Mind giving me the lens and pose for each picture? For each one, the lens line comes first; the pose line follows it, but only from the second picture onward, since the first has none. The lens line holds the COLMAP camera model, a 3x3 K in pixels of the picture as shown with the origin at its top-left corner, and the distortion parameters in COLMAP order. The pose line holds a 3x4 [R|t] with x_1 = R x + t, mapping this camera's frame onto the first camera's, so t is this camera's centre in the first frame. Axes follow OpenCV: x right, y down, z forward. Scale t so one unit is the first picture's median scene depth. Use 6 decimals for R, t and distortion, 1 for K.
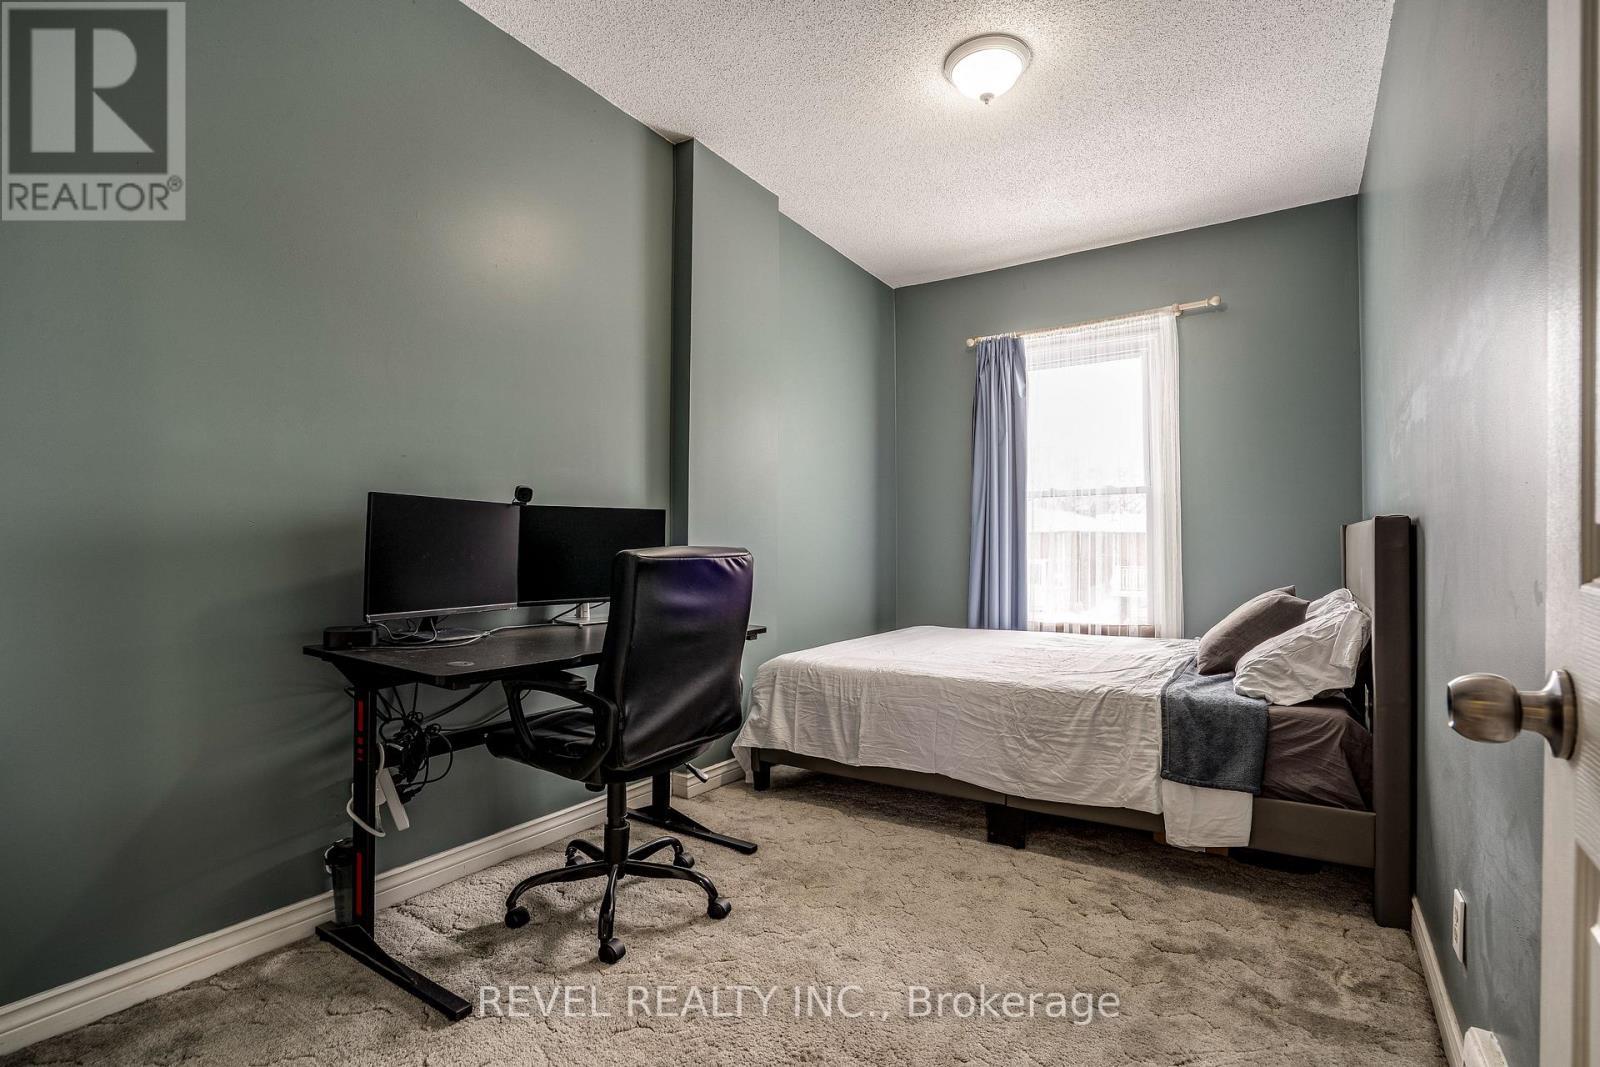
lens RADIAL K [[732.7, 0, 800.0], [0, 732.7, 533.5], [0, 0, 1]] dist [-0.062380, 0.041278]
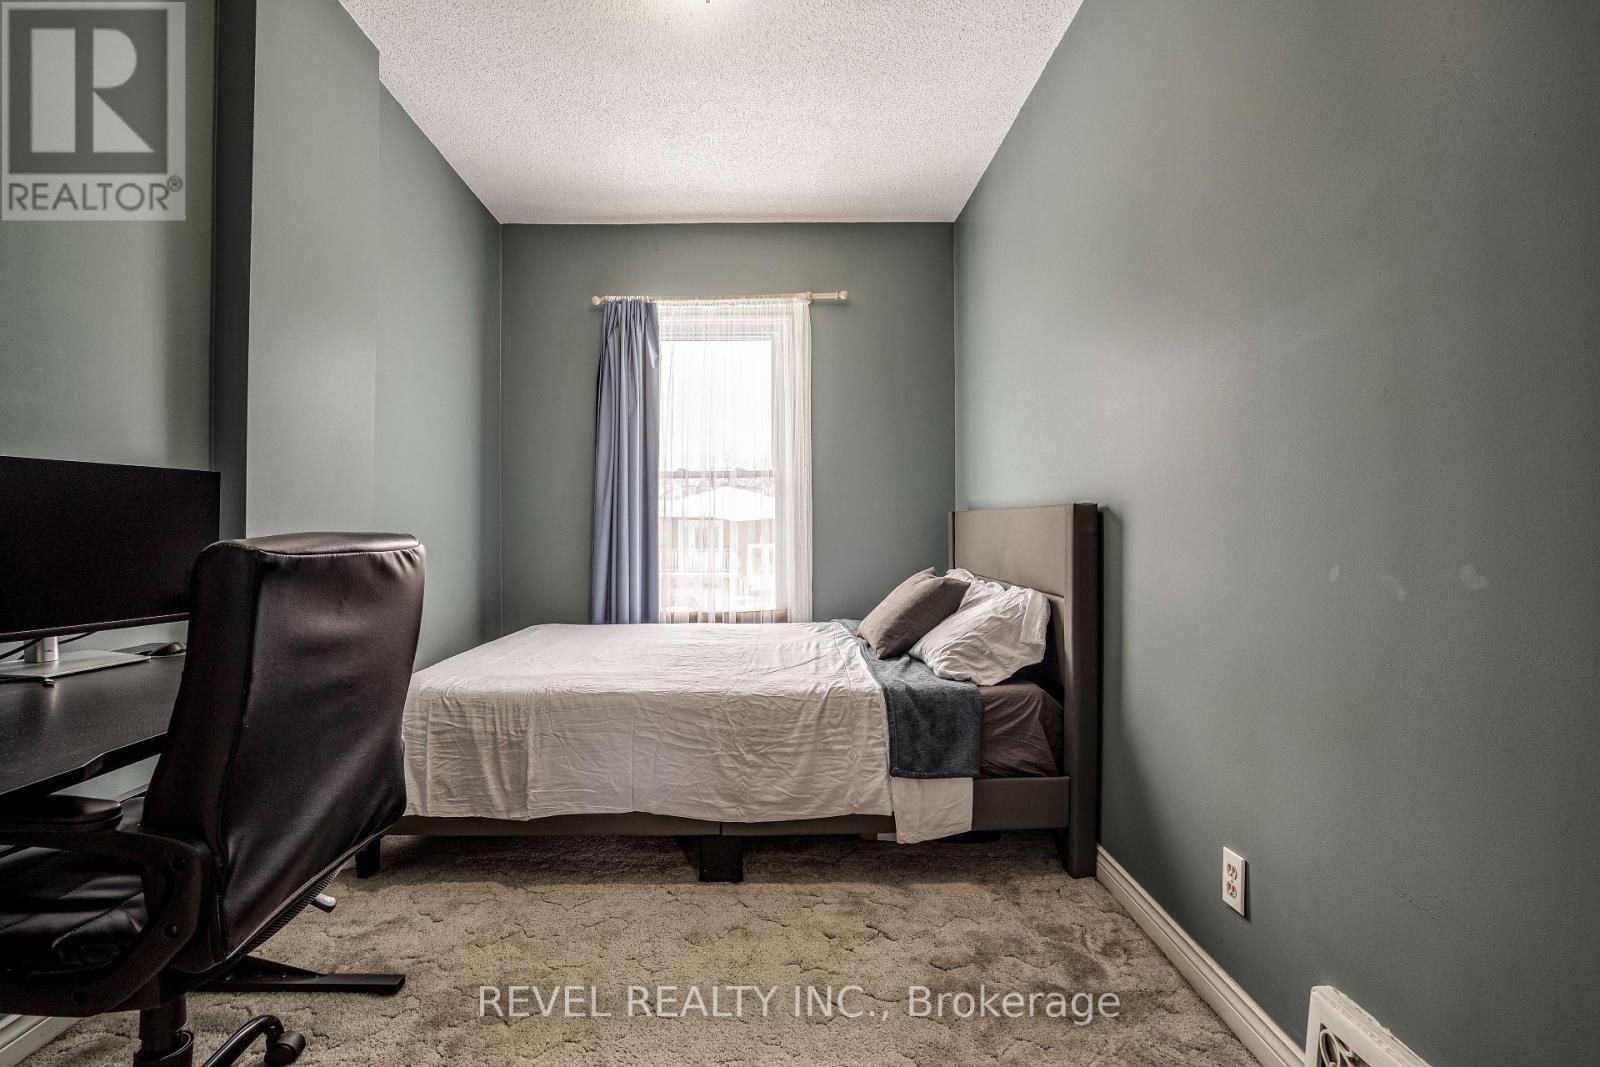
lens RADIAL K [[742.8, 0, 787.2], [0, 742.8, 532.6], [0, 0, 1]] dist [-0.047092, 0.020439]
pose [[0.834751, -0.002123, 0.550624, -0.136583], [-0.008502, 0.999824, 0.016744, 0.004250], [-0.550562, -0.018658, 0.834586, 0.254638]]
